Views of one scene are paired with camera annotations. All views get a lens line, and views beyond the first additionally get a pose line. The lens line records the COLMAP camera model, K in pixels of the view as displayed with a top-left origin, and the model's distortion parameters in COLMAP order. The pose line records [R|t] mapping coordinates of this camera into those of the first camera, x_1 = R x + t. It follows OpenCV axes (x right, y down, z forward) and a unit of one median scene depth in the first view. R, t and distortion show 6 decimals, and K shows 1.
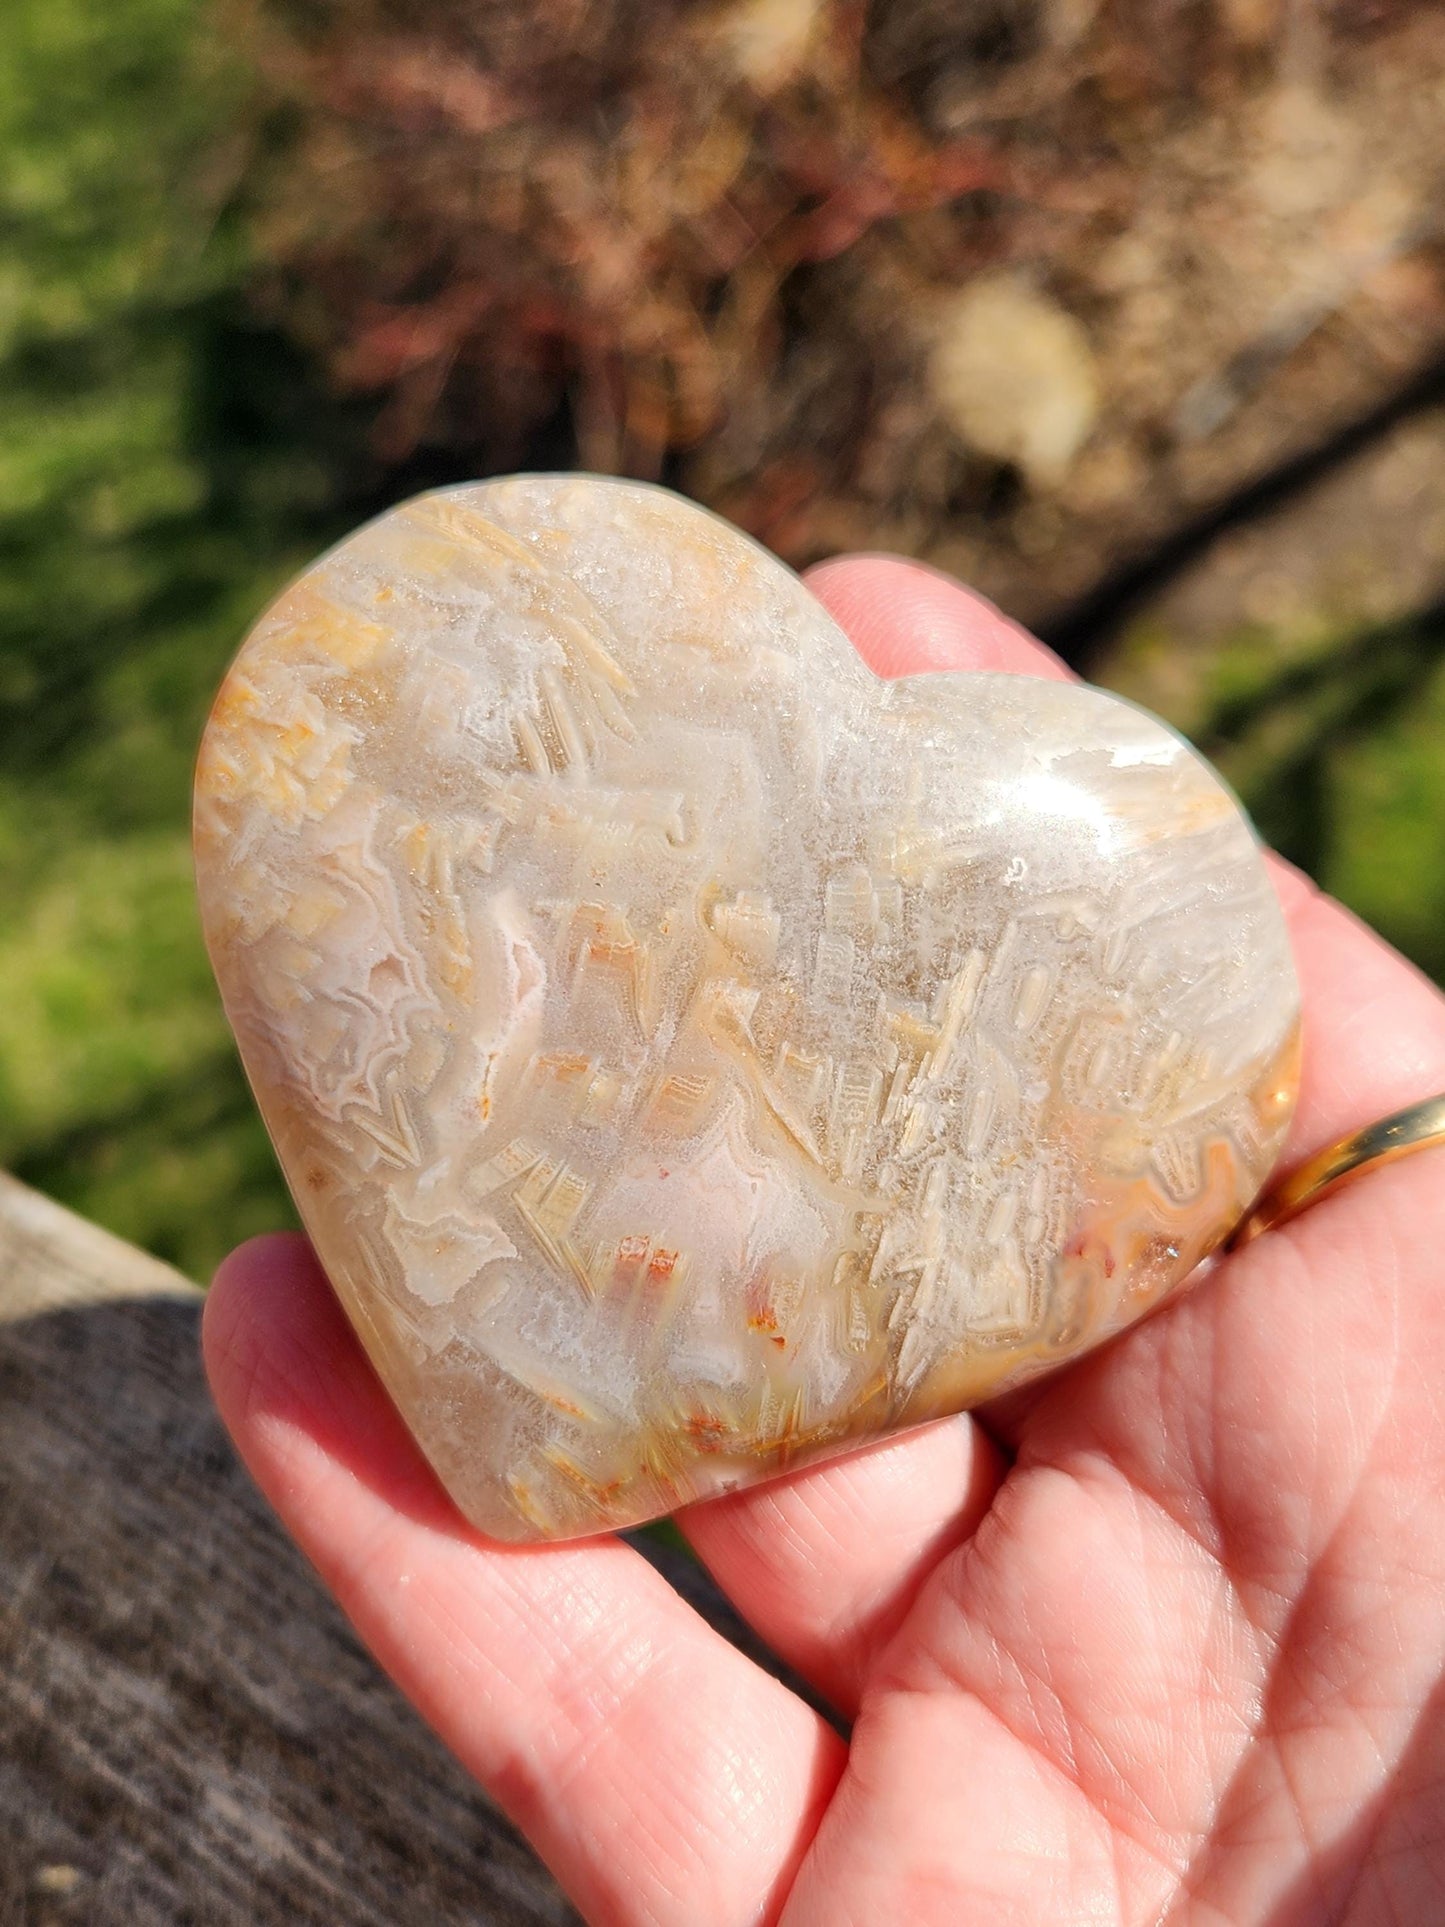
lens RADIAL K [[2443.6, 0, 722.5], [0, 2443.6, 963.5], [0, 0, 1]] dist [0.000850, -0.844074]
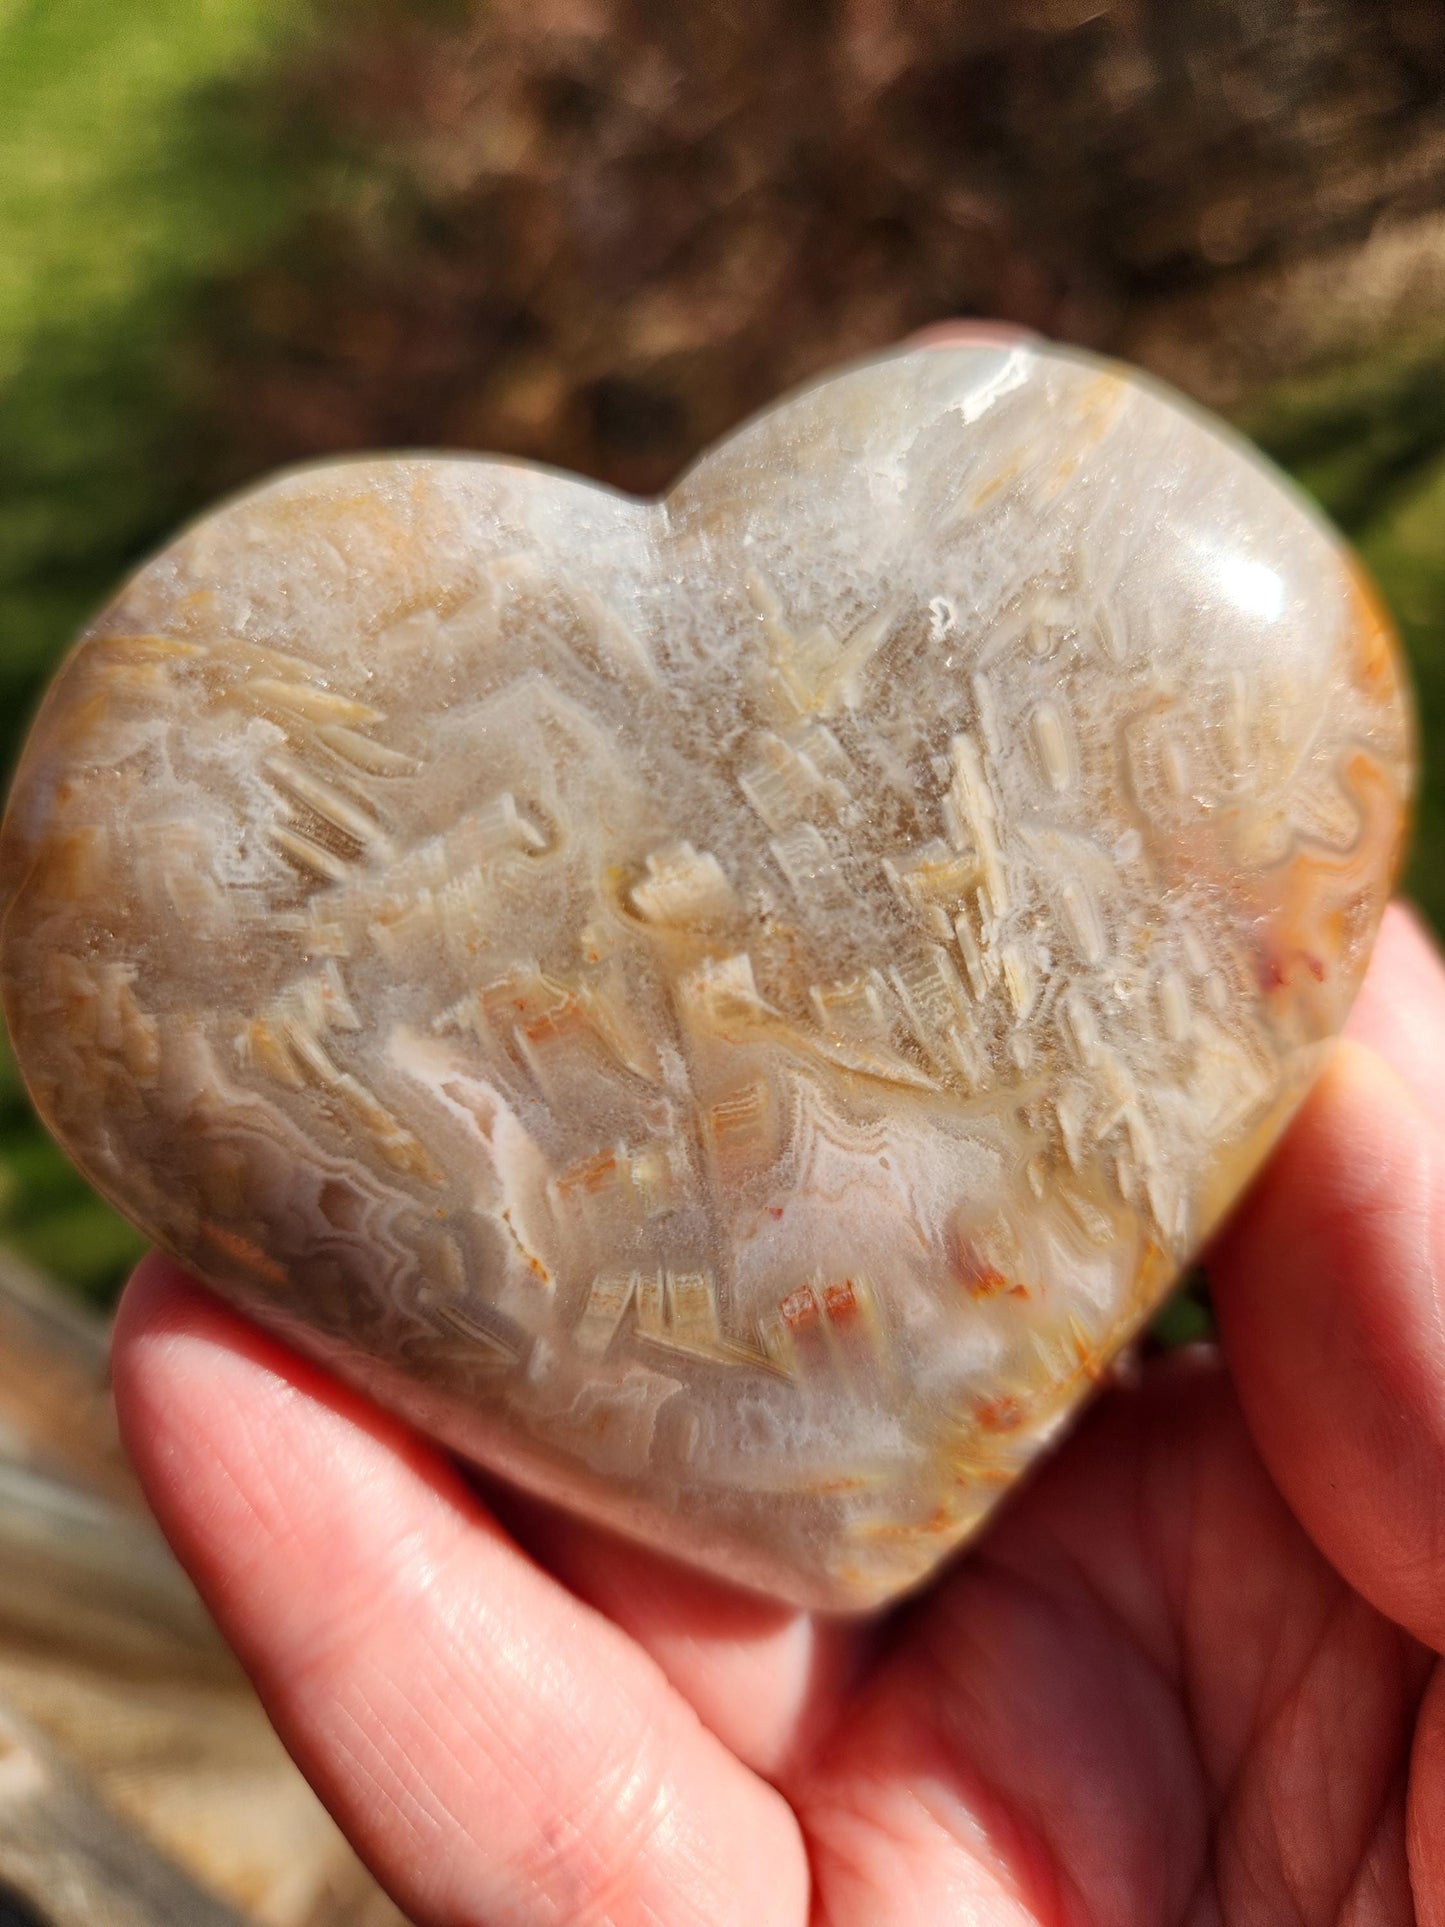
lens RADIAL K [[1461.0, 0, 719.8], [0, 1461.0, 937.4], [0, 0, 1]] dist [-0.067556, -0.002646]
pose [[0.822073, -0.556454, -0.120645, 0.064775], [0.567527, 0.817880, 0.094792, -0.038661], [0.045926, -0.146395, 0.988160, 0.554842]]
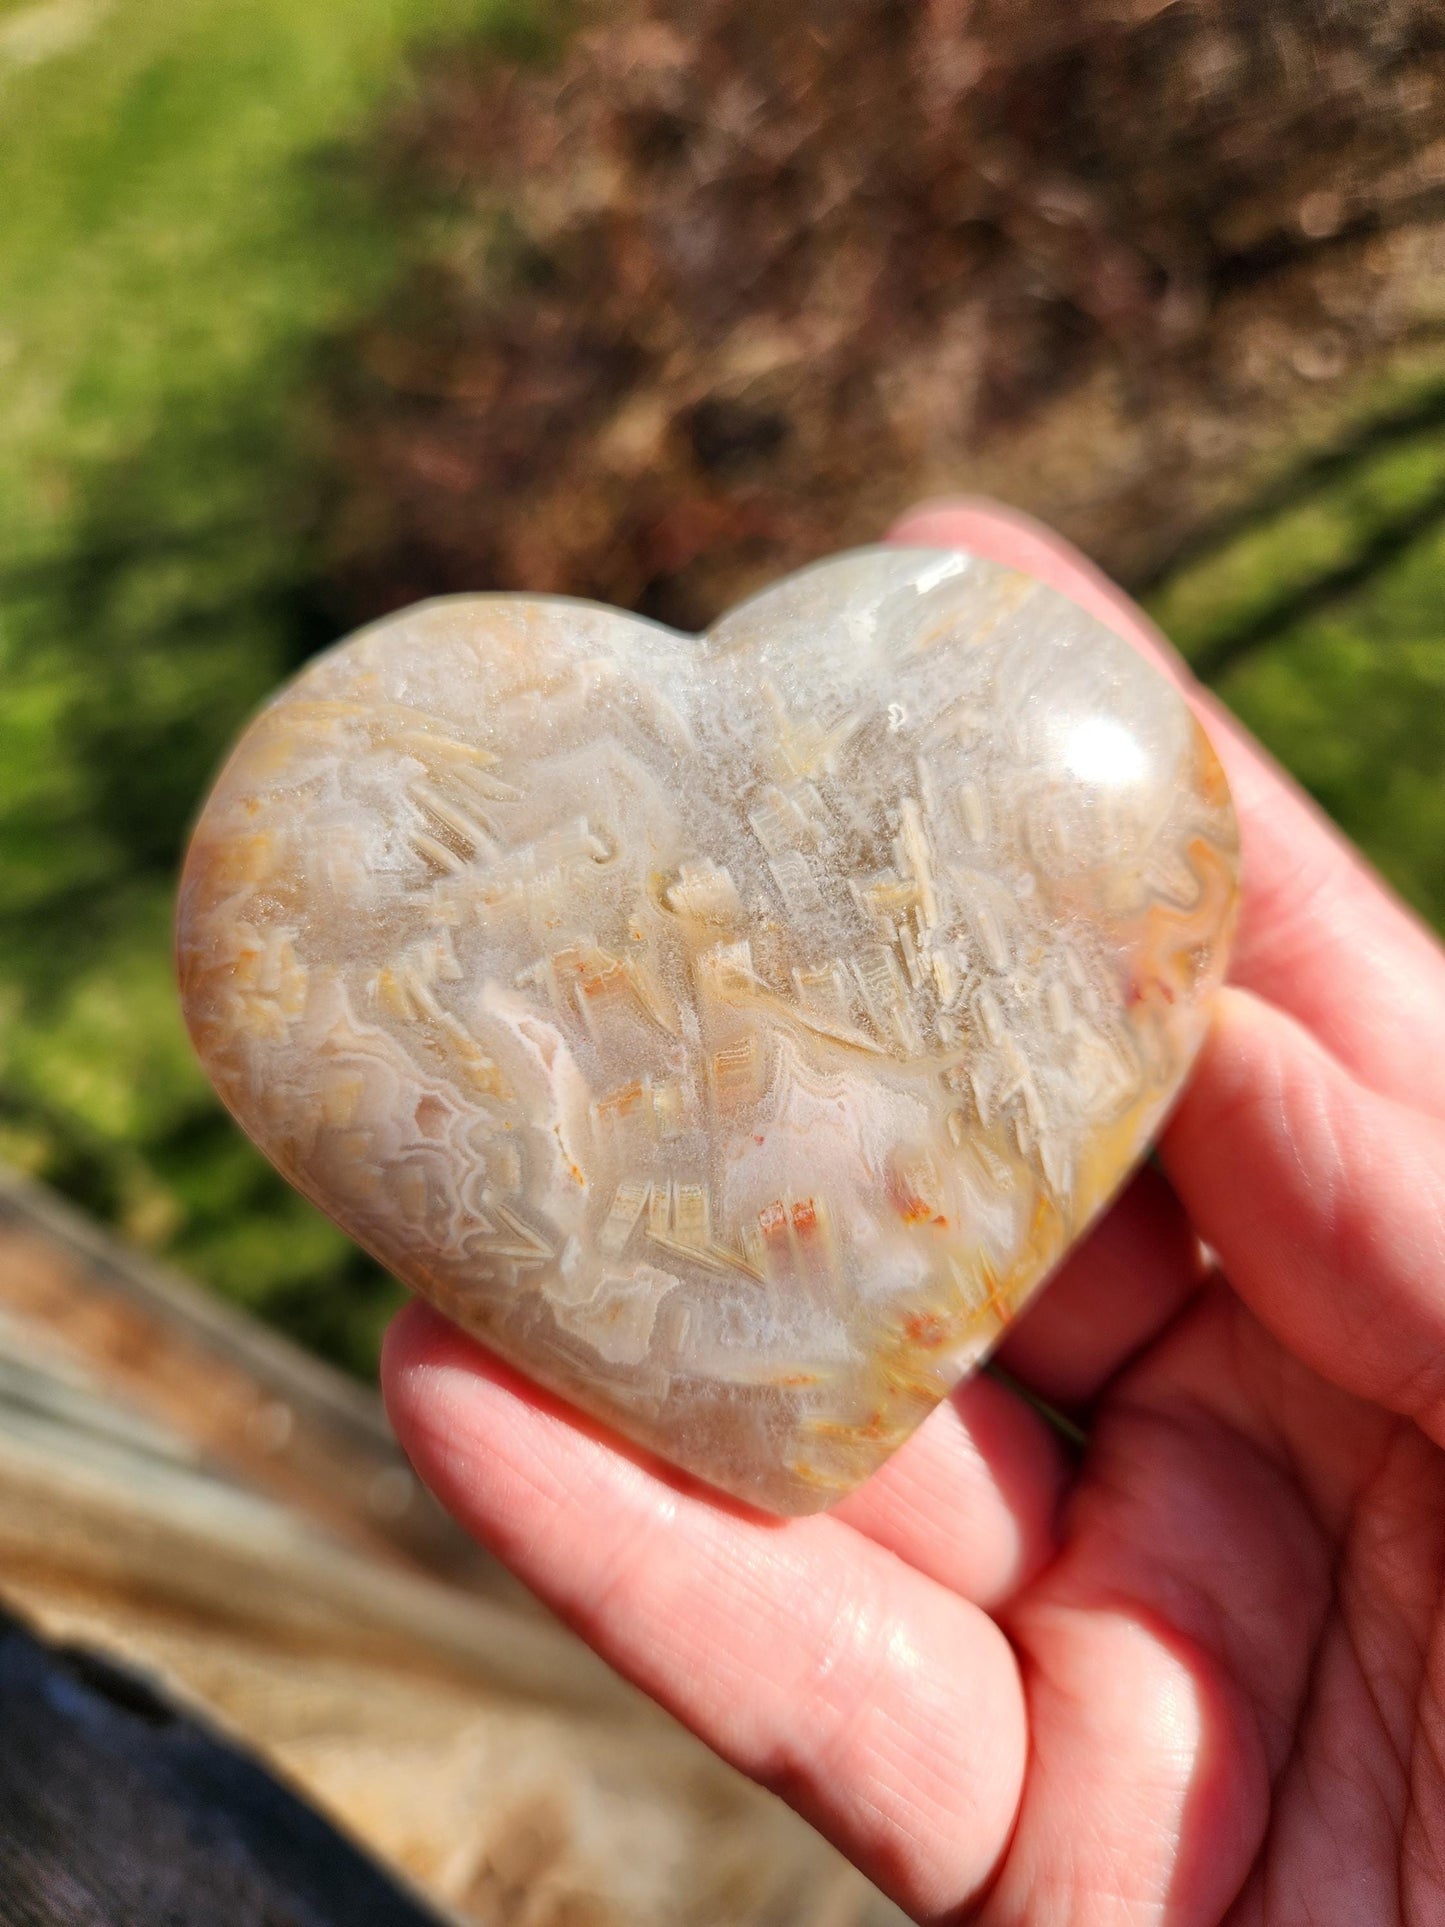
lens RADIAL K [[1461.0, 0, 719.8], [0, 1461.0, 937.4], [0, 0, 1]] dist [-0.067556, -0.002646]
pose [[0.853748, -0.520684, -0.001725, 0.007160], [0.519880, 0.852606, -0.052798, 0.036870], [0.028962, 0.044179, 0.998604, 0.381206]]
